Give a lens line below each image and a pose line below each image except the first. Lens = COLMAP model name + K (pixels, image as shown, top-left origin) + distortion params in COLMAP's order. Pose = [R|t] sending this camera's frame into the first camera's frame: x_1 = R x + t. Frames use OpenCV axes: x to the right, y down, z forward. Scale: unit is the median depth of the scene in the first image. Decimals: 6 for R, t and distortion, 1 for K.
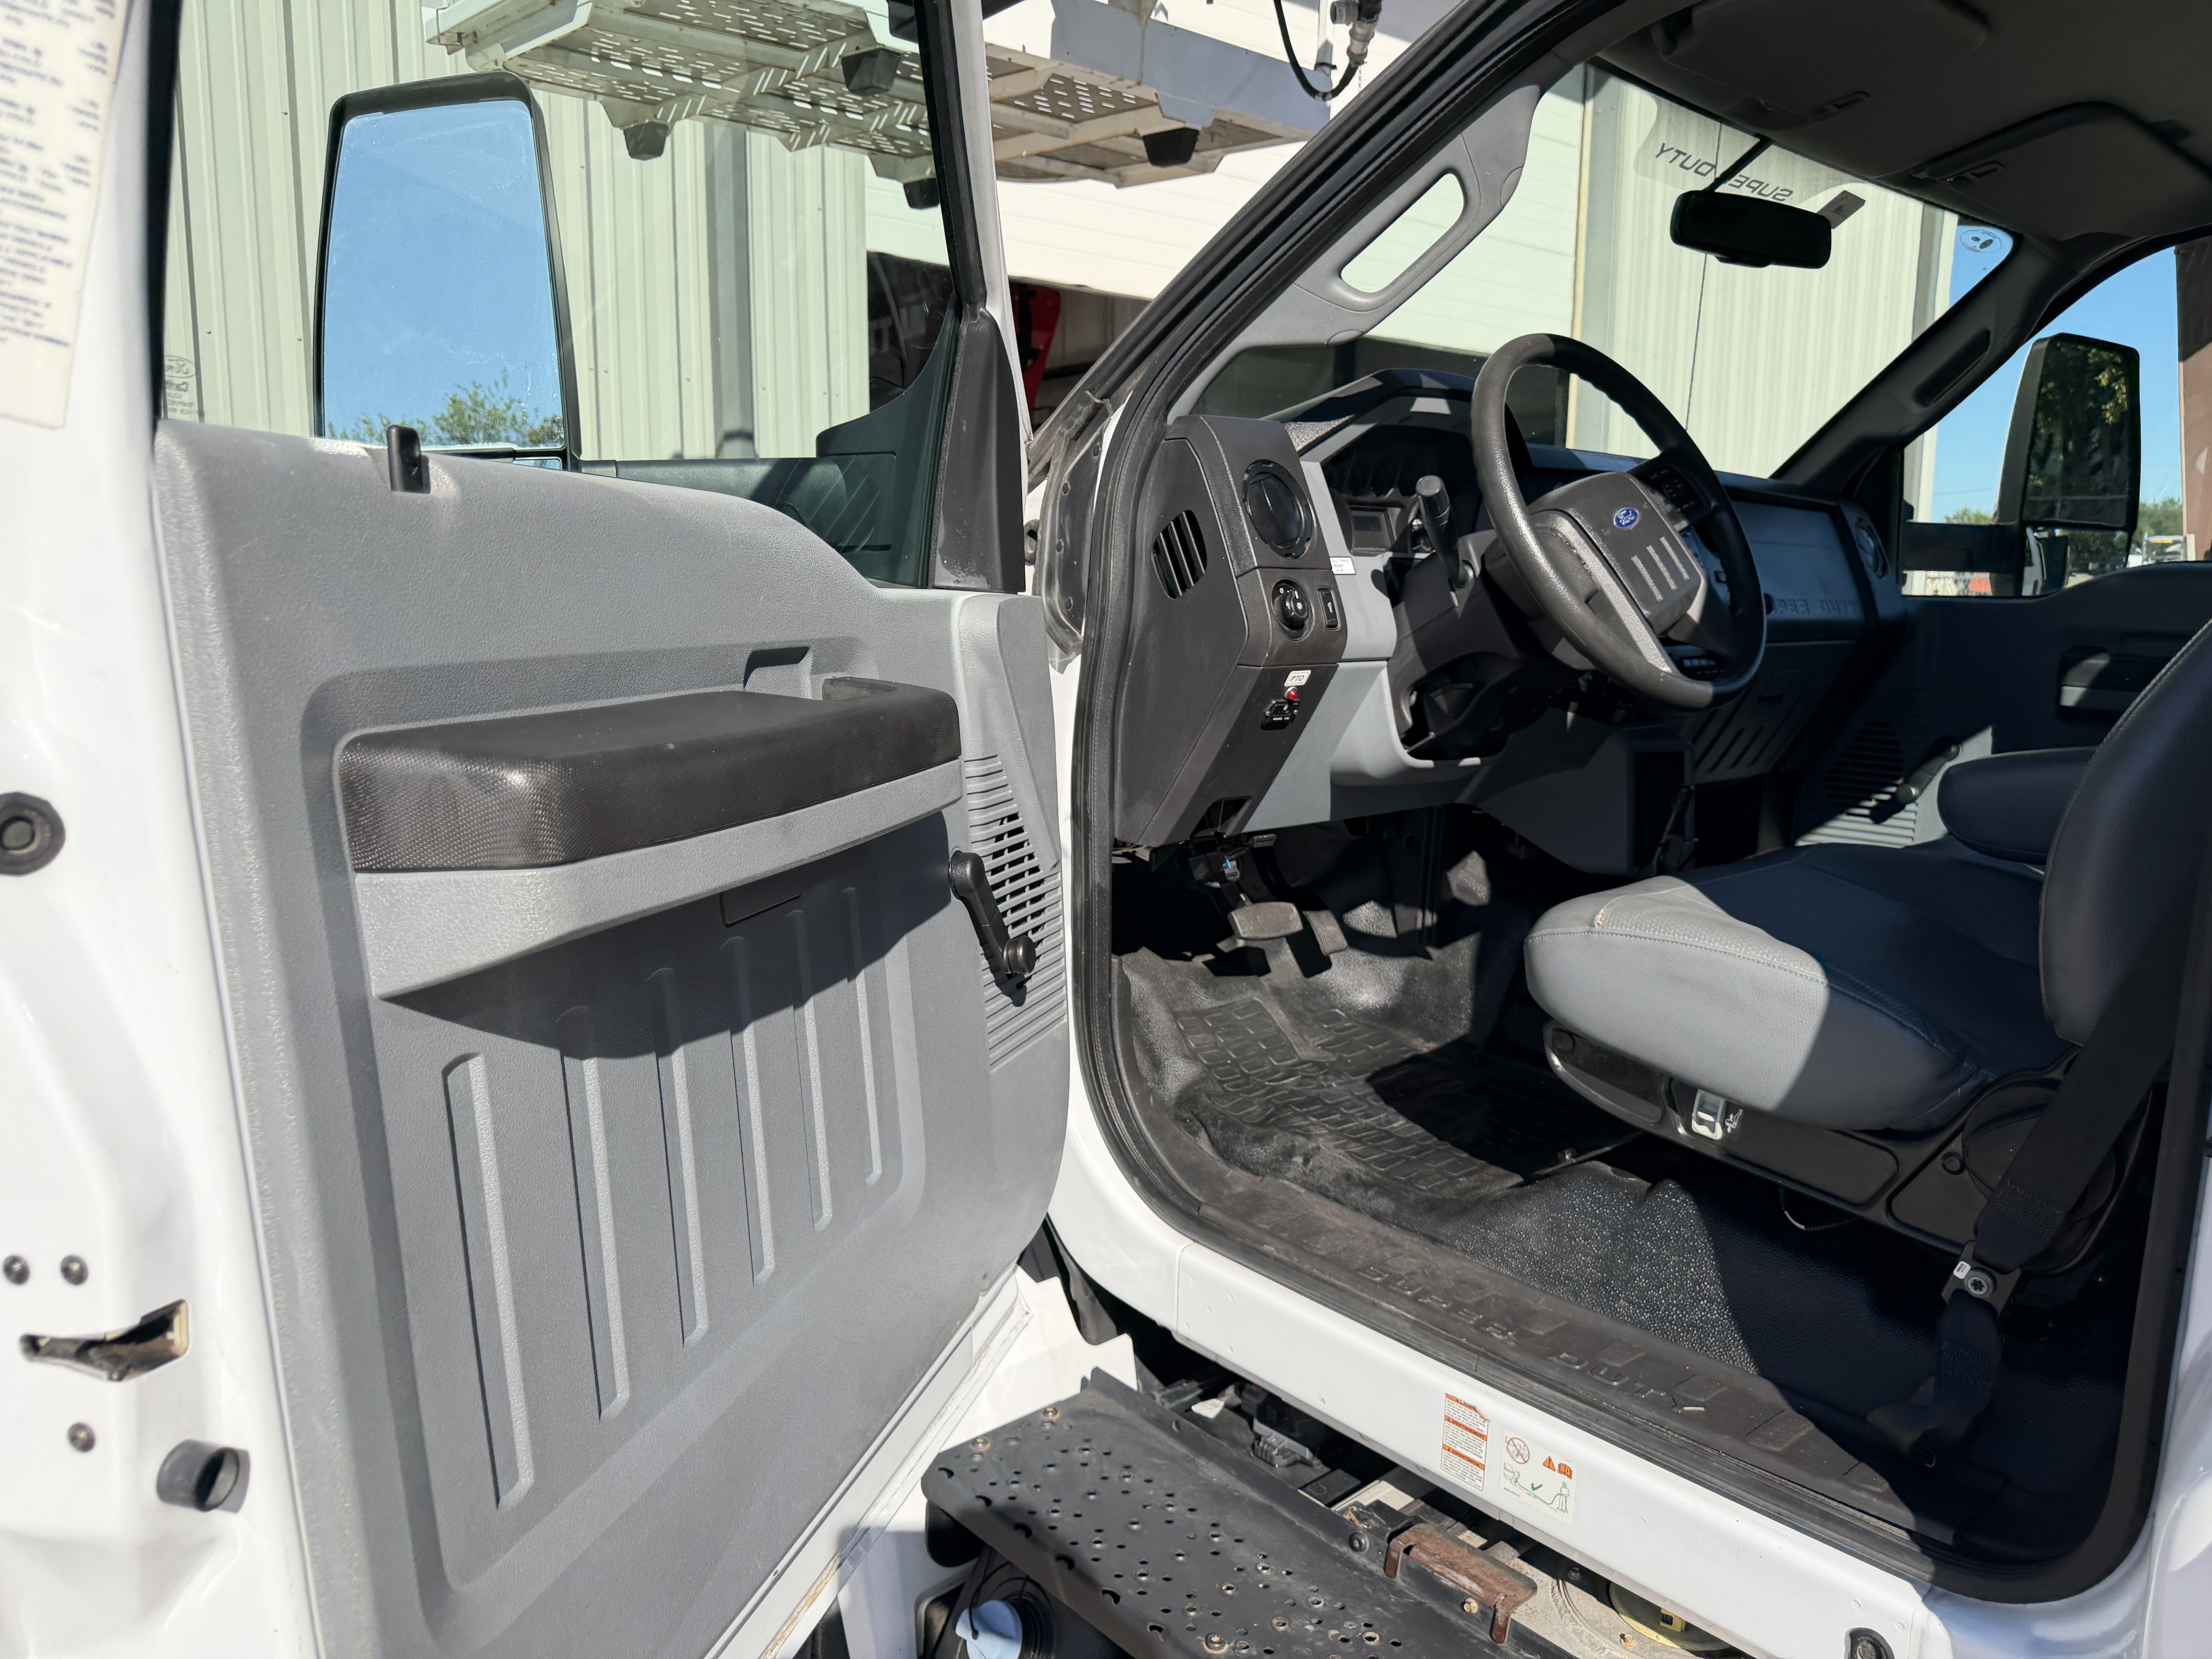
lens RADIAL K [[1574.5, 0, 1091.5], [0, 1574.5, 828.6], [0, 0, 1]] dist [0.116188, -0.176583]
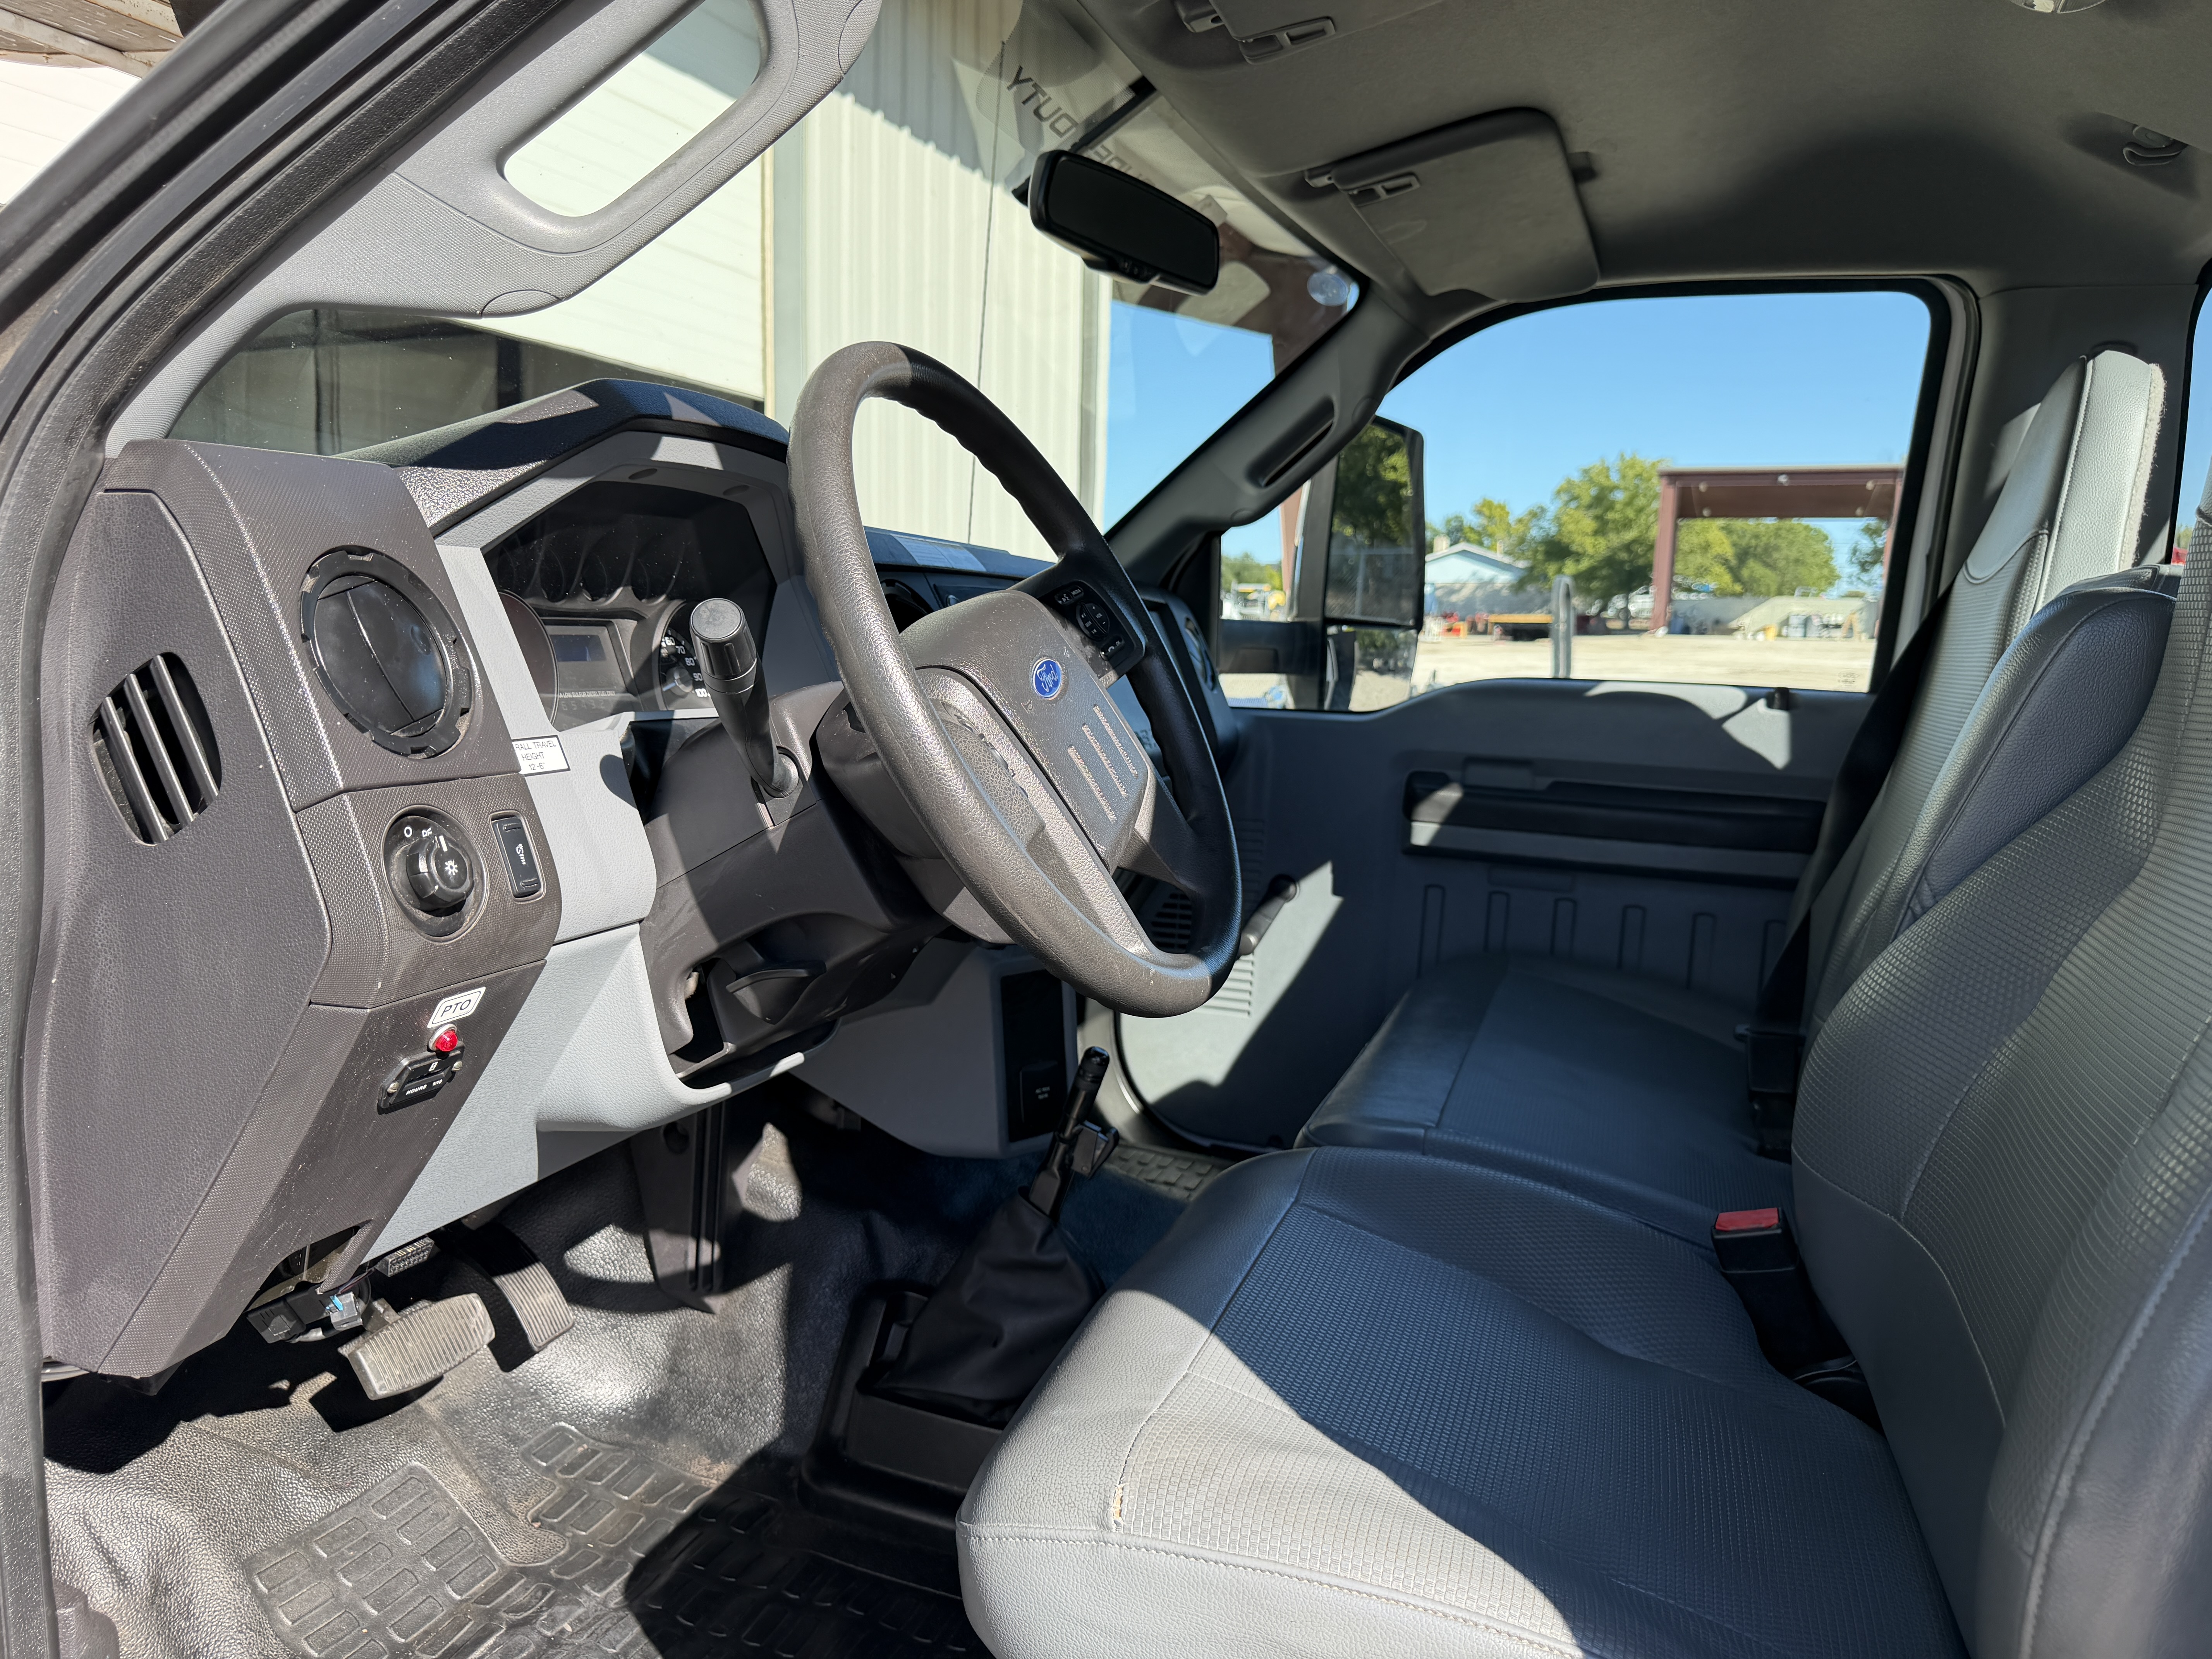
lens RADIAL K [[1574.5, 0, 1091.5], [0, 1574.5, 828.6], [0, 0, 1]] dist [0.116188, -0.176583]
pose [[0.878585, -0.048214, 0.475146, 0.067451], [0.053746, 0.998553, 0.001945, -0.129705], [-0.474552, 0.023828, 0.879905, 0.452573]]
